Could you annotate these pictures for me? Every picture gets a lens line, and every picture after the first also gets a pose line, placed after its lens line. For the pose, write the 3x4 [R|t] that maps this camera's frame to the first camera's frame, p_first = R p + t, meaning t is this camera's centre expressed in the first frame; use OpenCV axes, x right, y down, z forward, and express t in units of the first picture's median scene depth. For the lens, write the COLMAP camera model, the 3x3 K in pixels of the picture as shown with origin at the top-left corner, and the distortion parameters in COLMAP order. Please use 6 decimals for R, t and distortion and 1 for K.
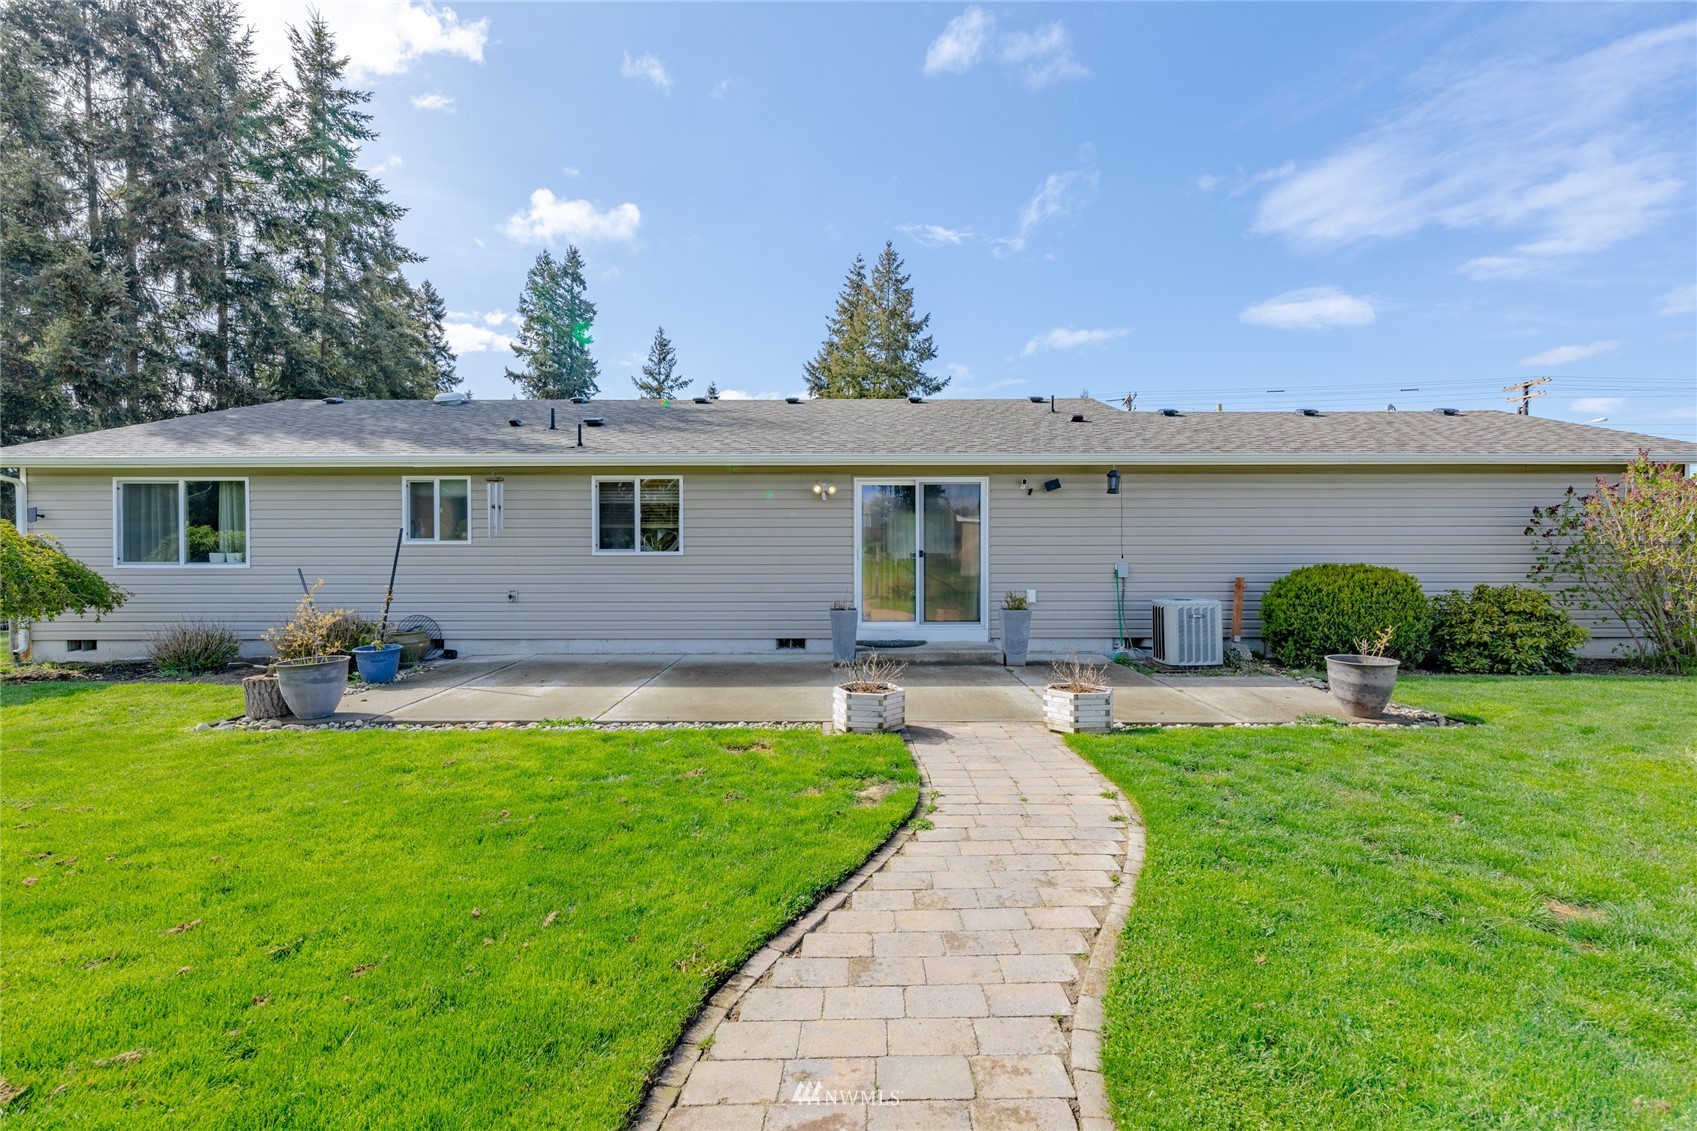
lens RADIAL K [[740.7, 0, 857.0], [0, 740.7, 561.6], [0, 0, 1]] dist [0.000630, 0.000329]
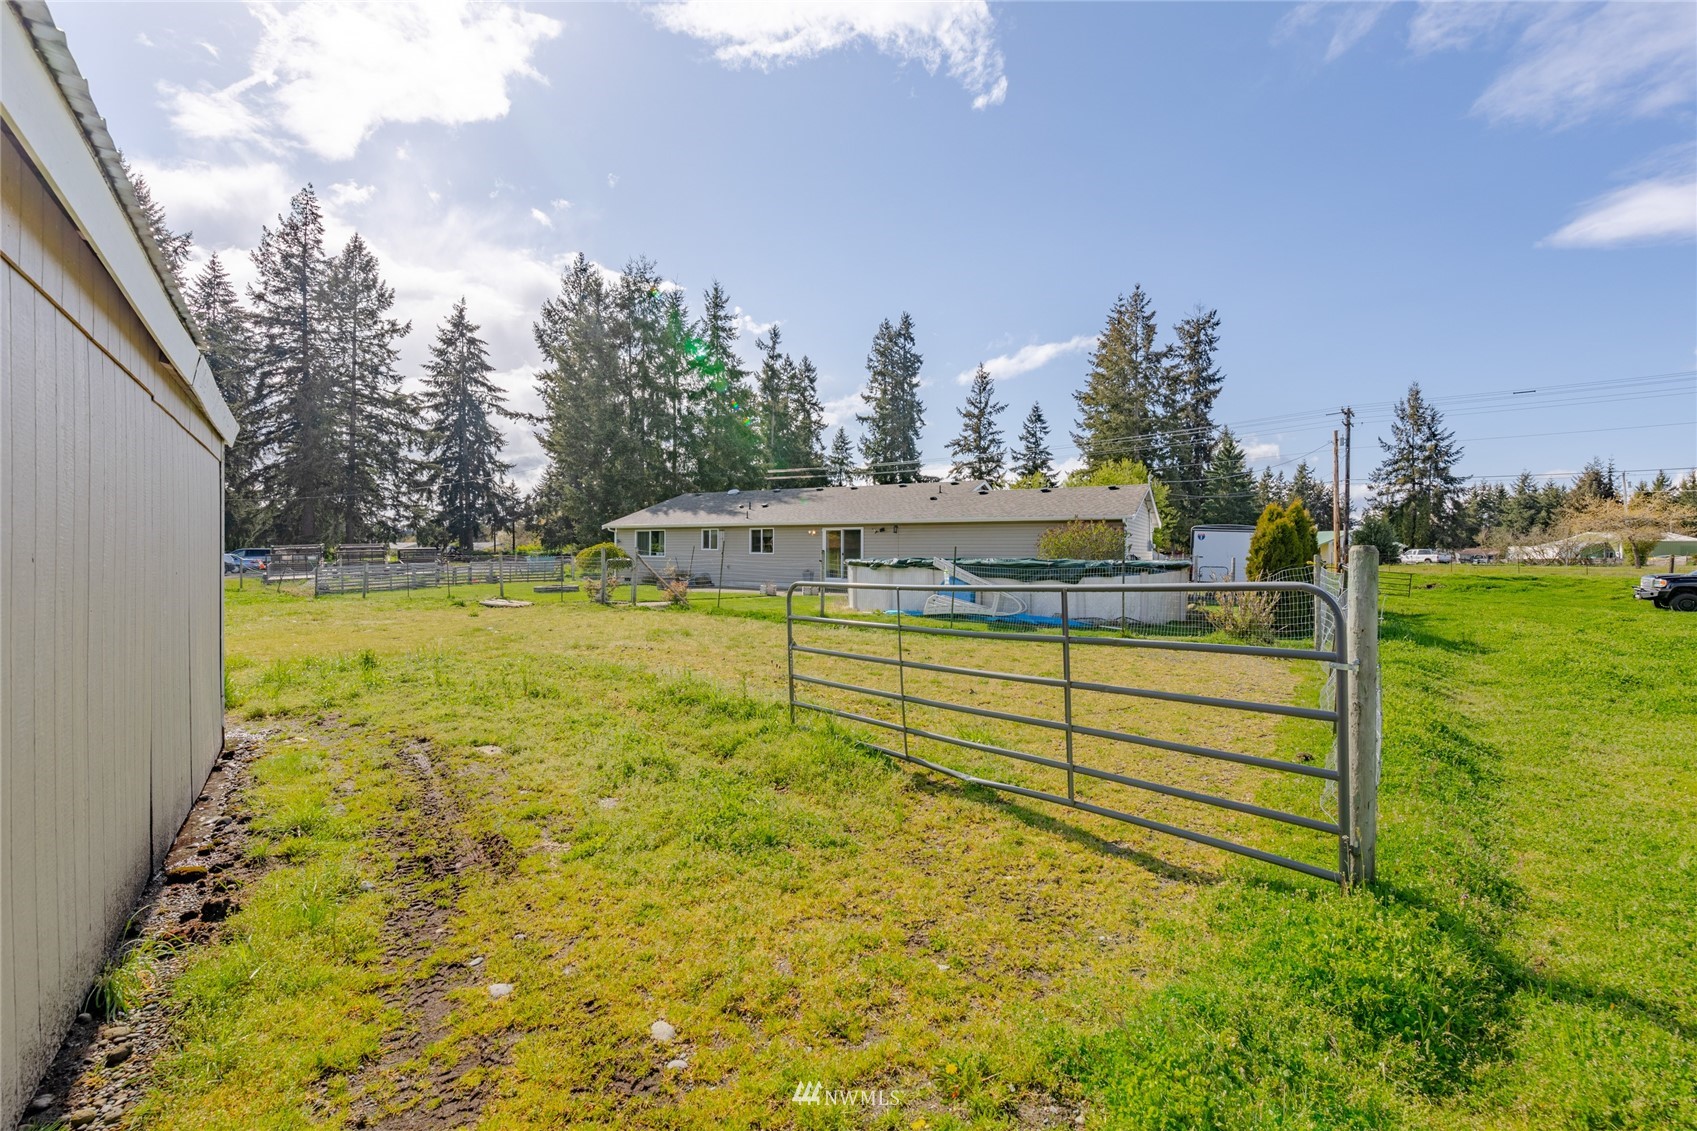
lens RADIAL K [[740.7, 0, 846.3], [0, 740.7, 555.4], [0, 0, 1]] dist [0.000630, 0.000329]
pose [[0.873167, 0.009387, -0.487331, 0.147673], [-0.015599, 0.999841, -0.008690, 0.001835], [0.487172, 0.015189, 0.873174, -0.147051]]
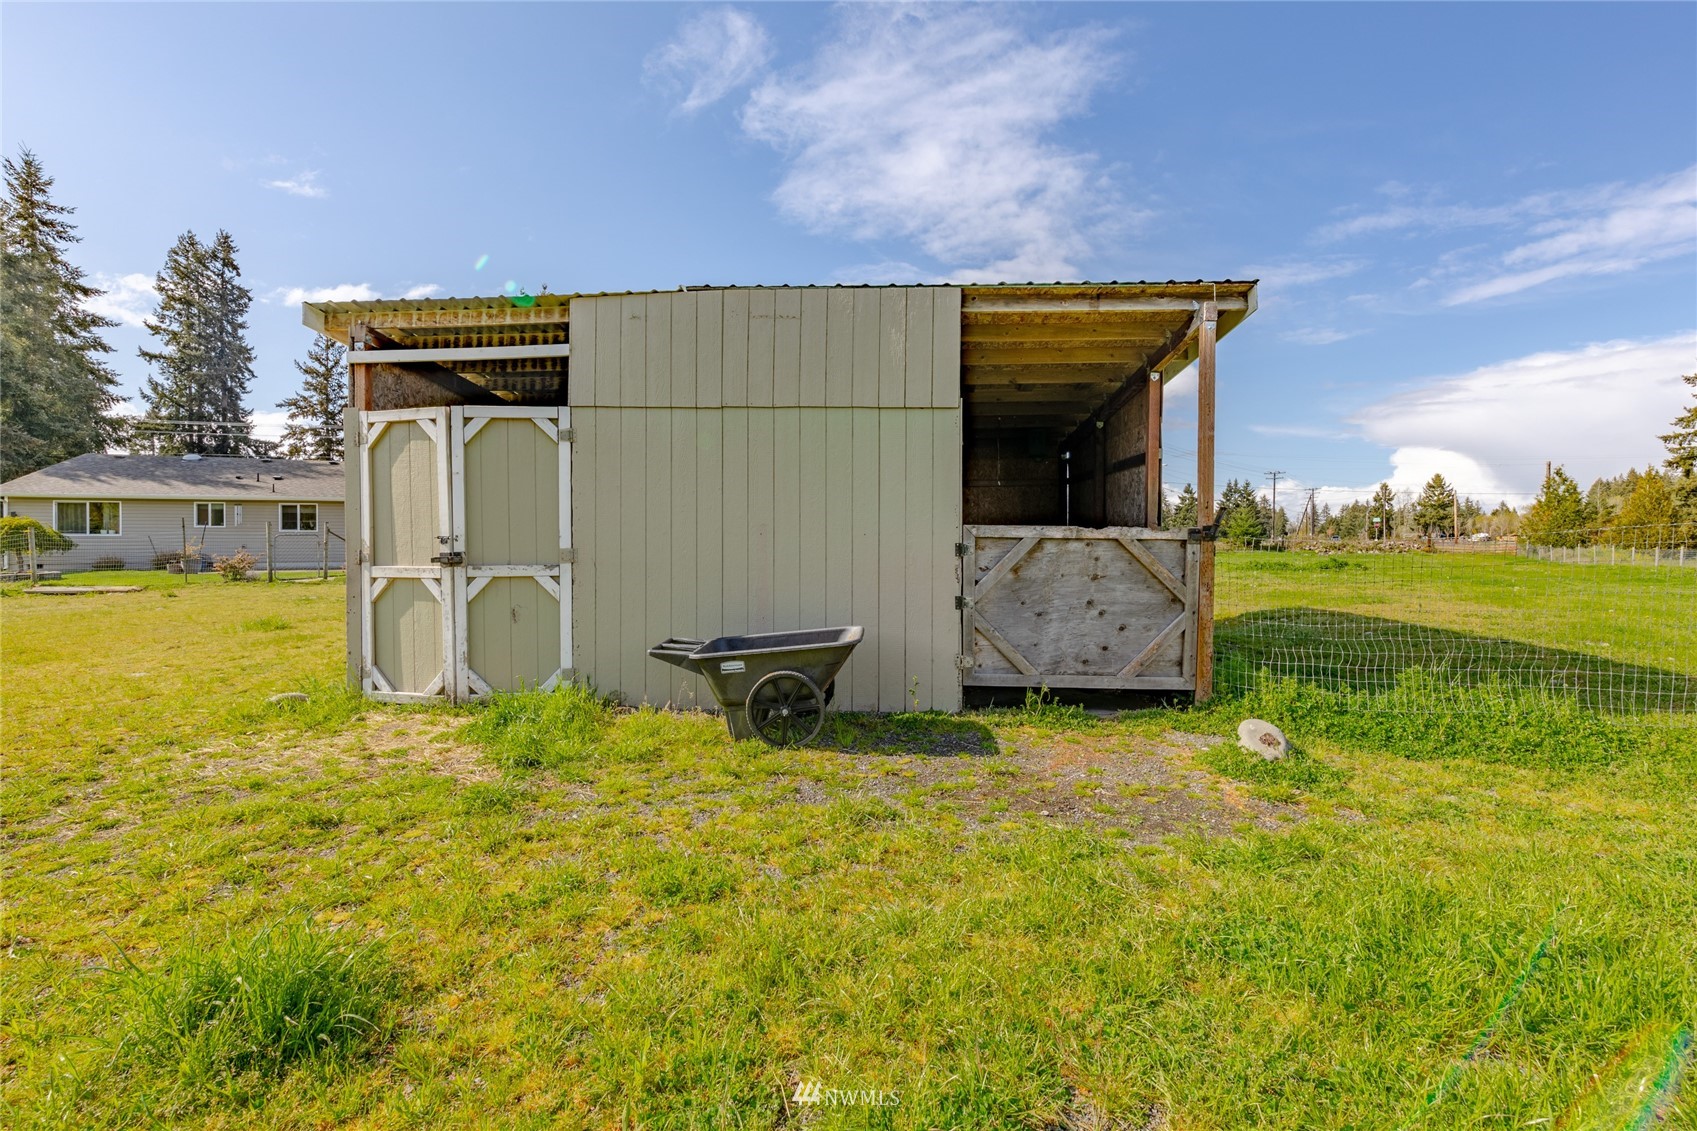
lens RADIAL K [[740.7, 0, 853.2], [0, 740.7, 542.6], [0, 0, 1]] dist [0.000630, 0.000329]
pose [[0.938517, 0.000595, 0.345233, 0.069218], [0.002298, 0.999966, -0.007969, 0.005916], [-0.345225, 0.008272, 0.938483, -0.231044]]
